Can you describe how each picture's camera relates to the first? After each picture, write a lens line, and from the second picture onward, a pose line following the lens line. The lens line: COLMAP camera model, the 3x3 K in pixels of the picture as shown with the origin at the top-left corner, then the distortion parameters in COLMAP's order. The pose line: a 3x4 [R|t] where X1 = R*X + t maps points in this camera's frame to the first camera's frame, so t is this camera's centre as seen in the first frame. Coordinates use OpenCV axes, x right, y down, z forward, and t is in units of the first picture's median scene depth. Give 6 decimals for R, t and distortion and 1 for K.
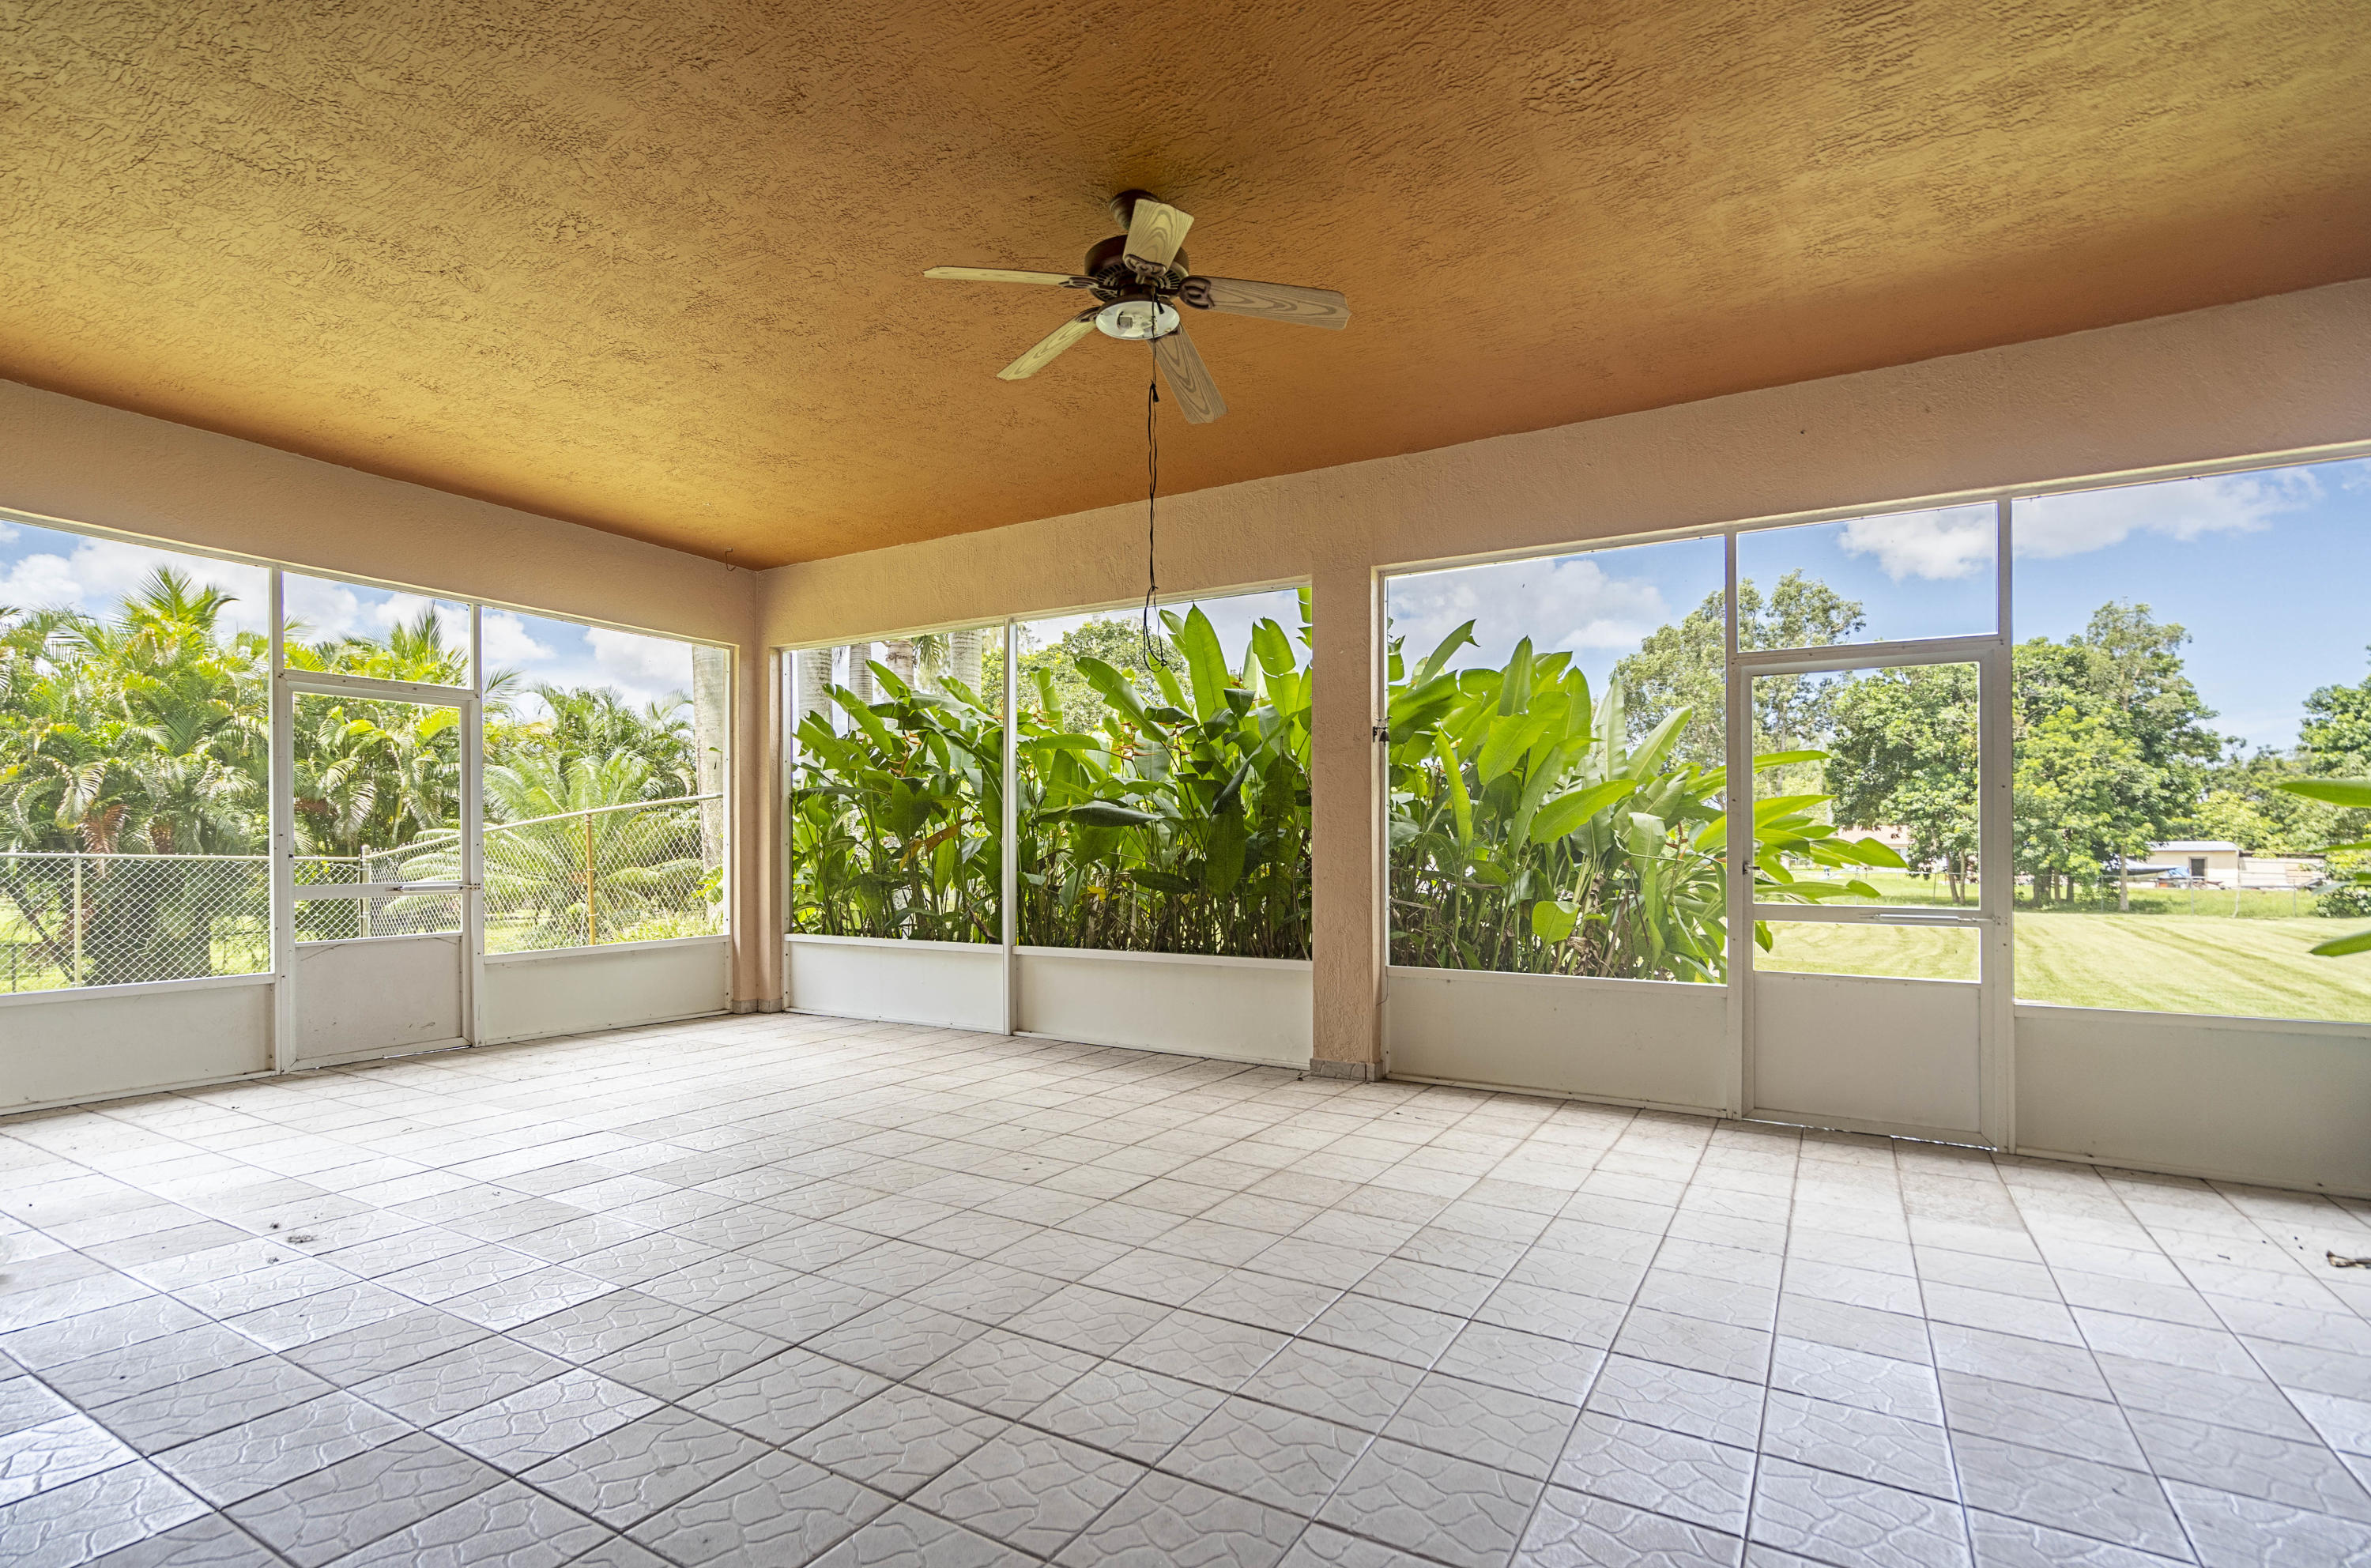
lens RADIAL K [[1090.5, 0, 1183.2], [0, 1090.5, 855.1], [0, 0, 1]] dist [-0.002138, 0.001482]
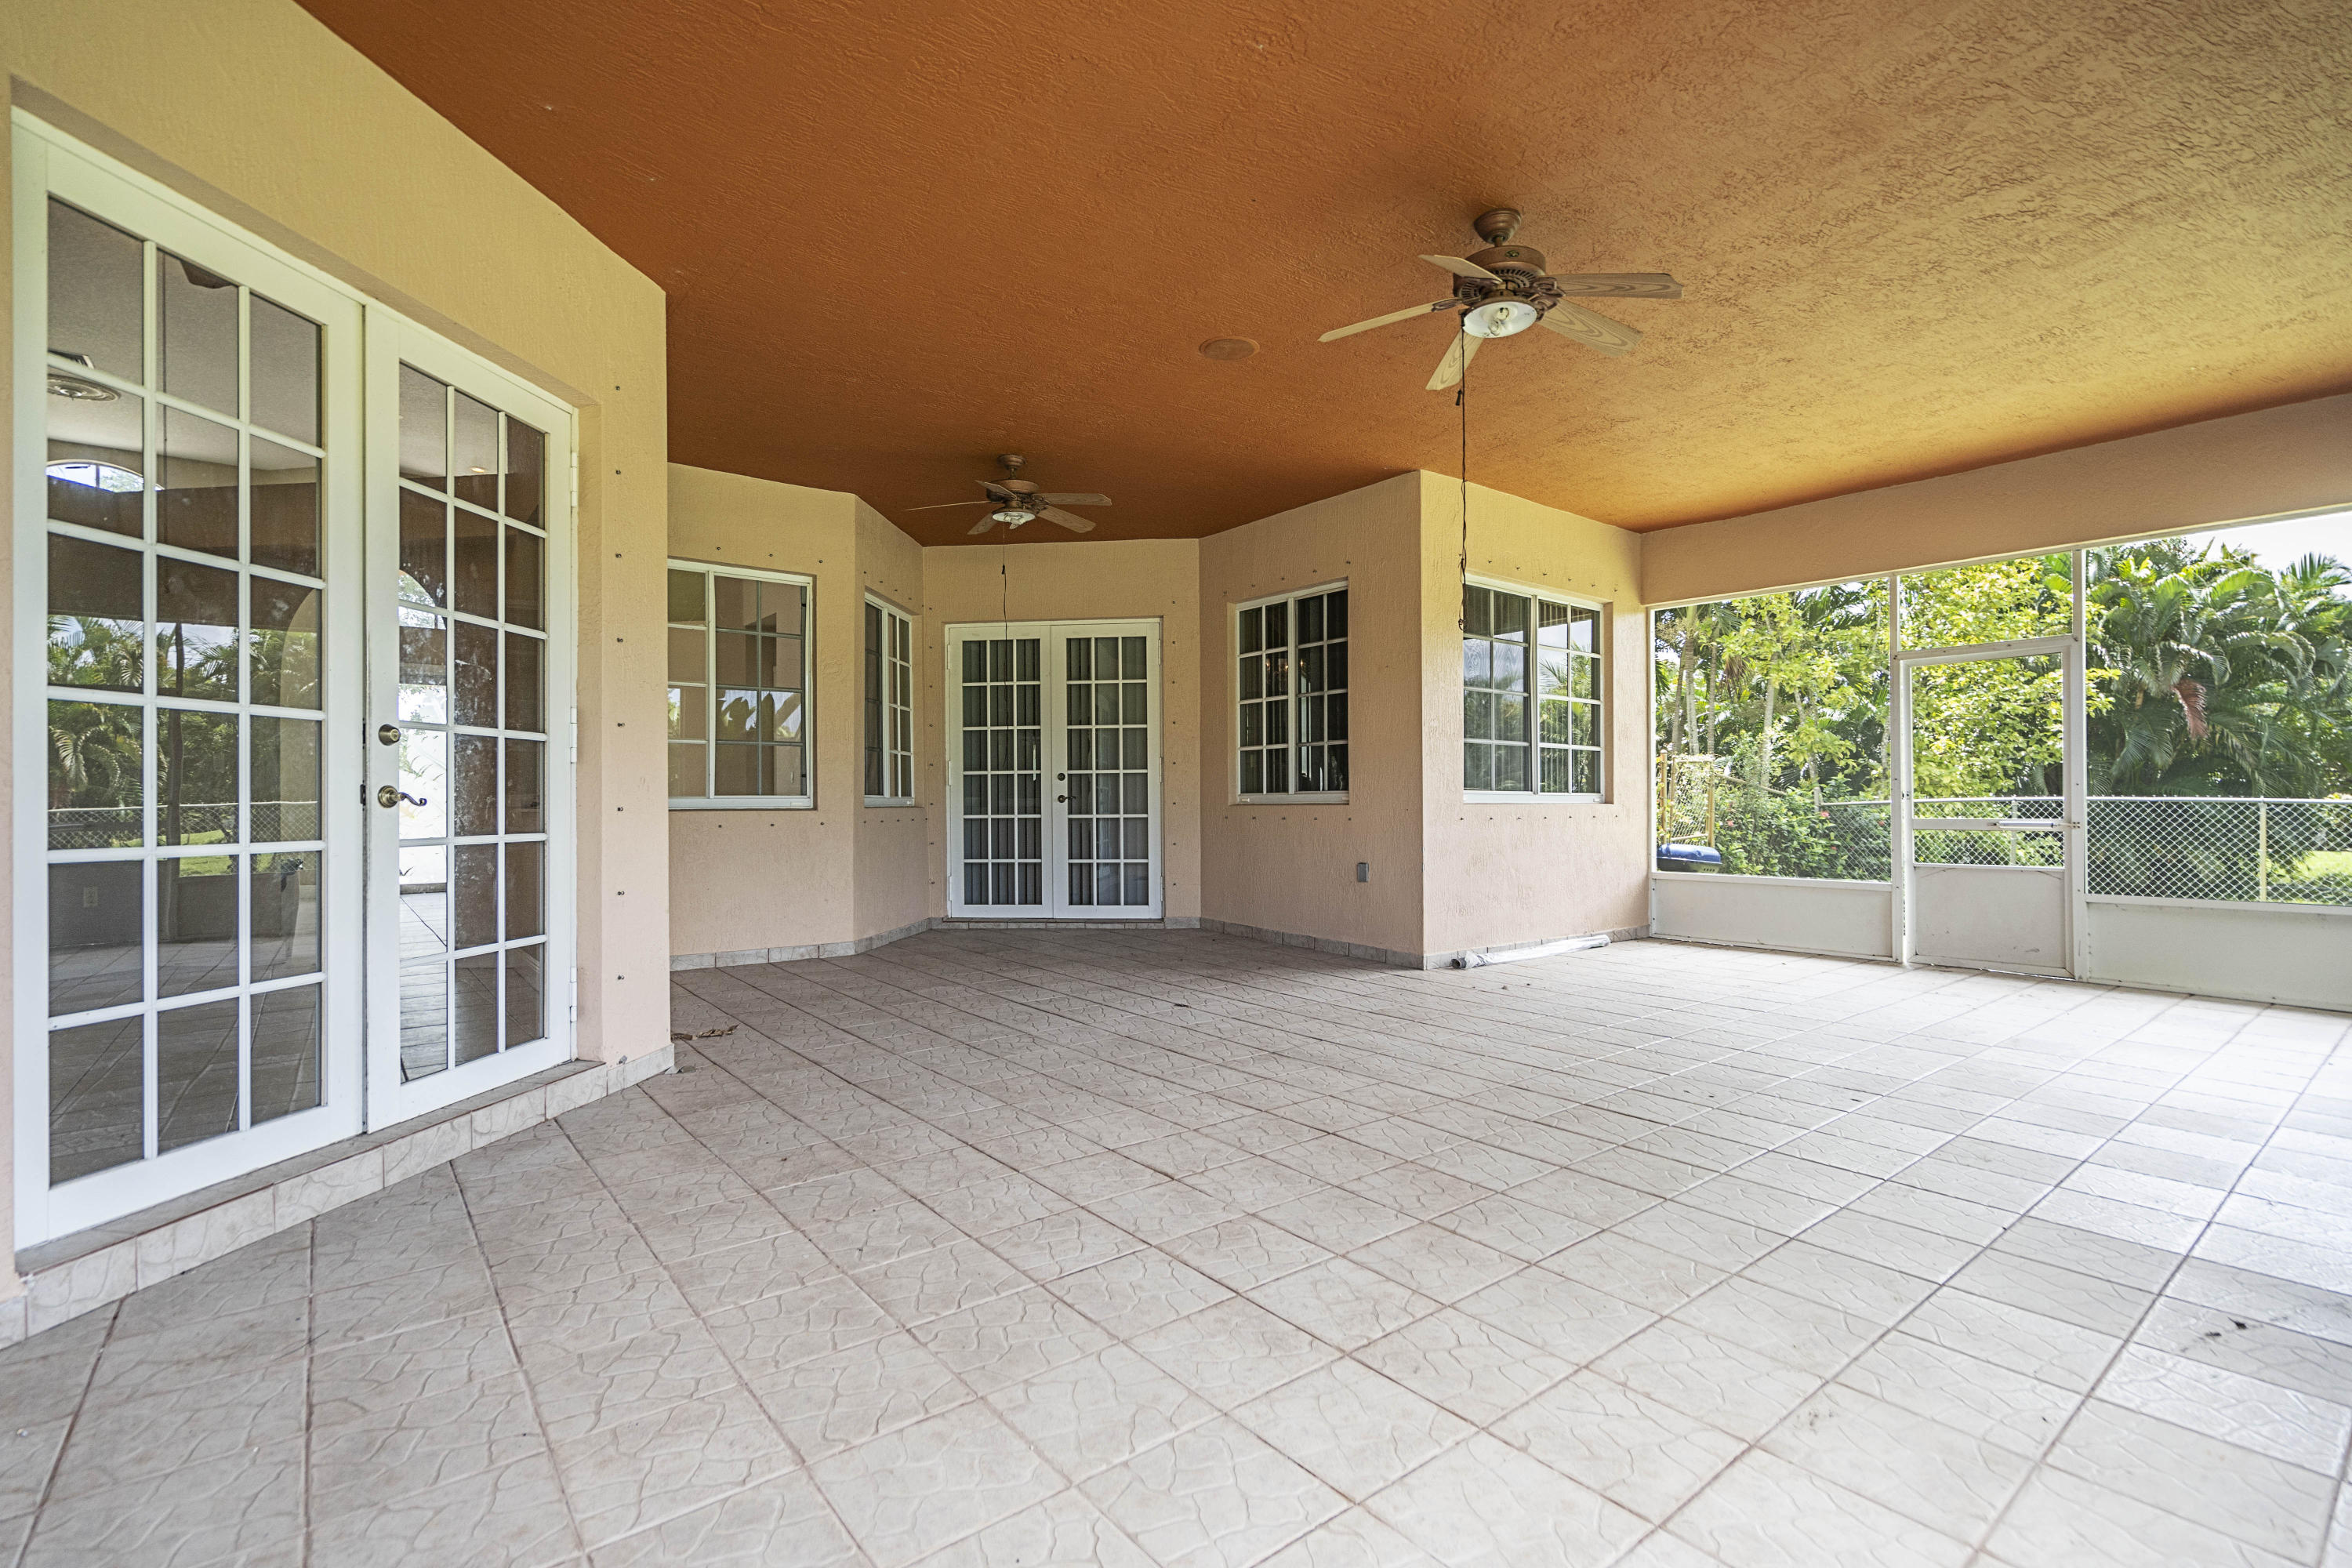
lens RADIAL K [[1081.7, 0, 1179.1], [0, 1081.7, 796.4], [0, 0, 1]] dist [-0.002138, 0.001482]
pose [[-0.346135, -0.010606, -0.938125, 0.776252], [-0.001994, 0.999942, -0.010569, 0.020518], [0.938183, -0.001788, -0.346136, 0.724400]]
